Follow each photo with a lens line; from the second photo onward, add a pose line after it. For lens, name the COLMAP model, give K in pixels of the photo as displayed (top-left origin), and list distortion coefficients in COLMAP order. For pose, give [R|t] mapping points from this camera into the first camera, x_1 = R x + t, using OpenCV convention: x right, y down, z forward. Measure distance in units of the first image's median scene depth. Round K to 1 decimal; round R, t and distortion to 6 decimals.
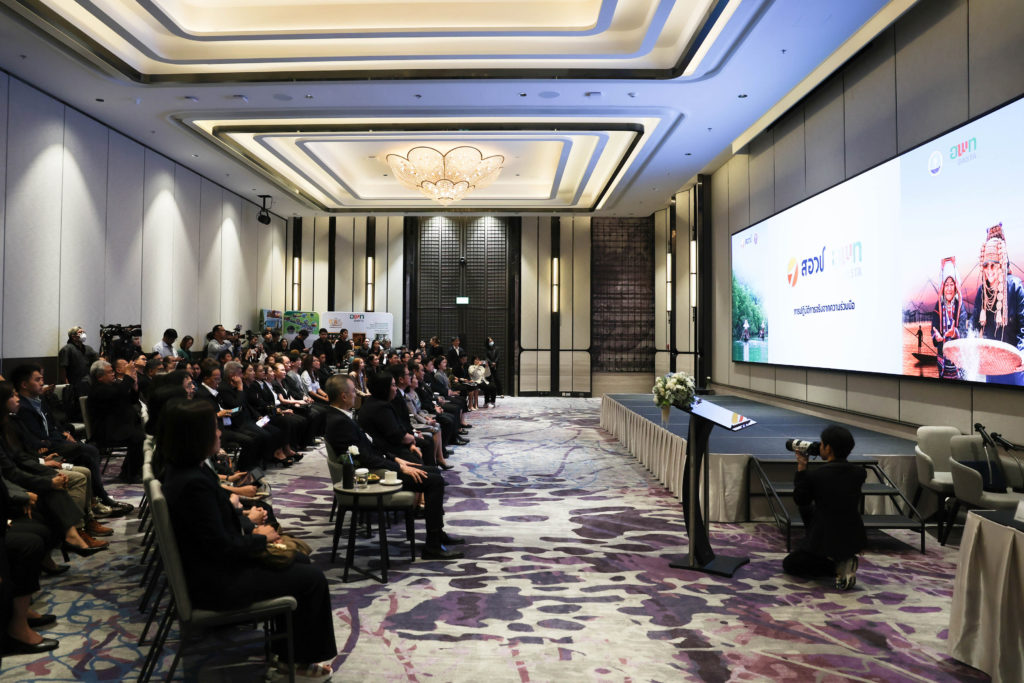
lens RADIAL K [[693.5, 0, 512.0], [0, 693.5, 341.5], [0, 0, 1]] dist [-0.094129, 0.079727]
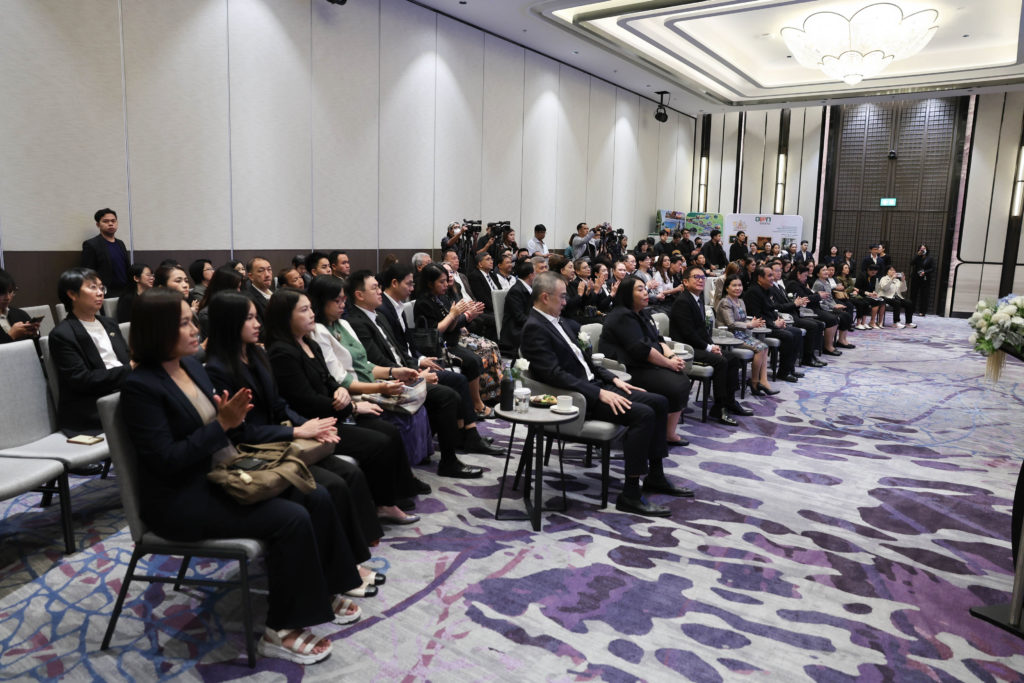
lens RADIAL K [[693.5, 0, 512.0], [0, 693.5, 341.5], [0, 0, 1]] dist [-0.094129, 0.079727]
pose [[0.834804, 0.100374, -0.541319, 0.172501], [-0.023993, 0.988938, 0.146373, 0.010252], [0.550024, -0.109205, 0.827978, 0.274423]]
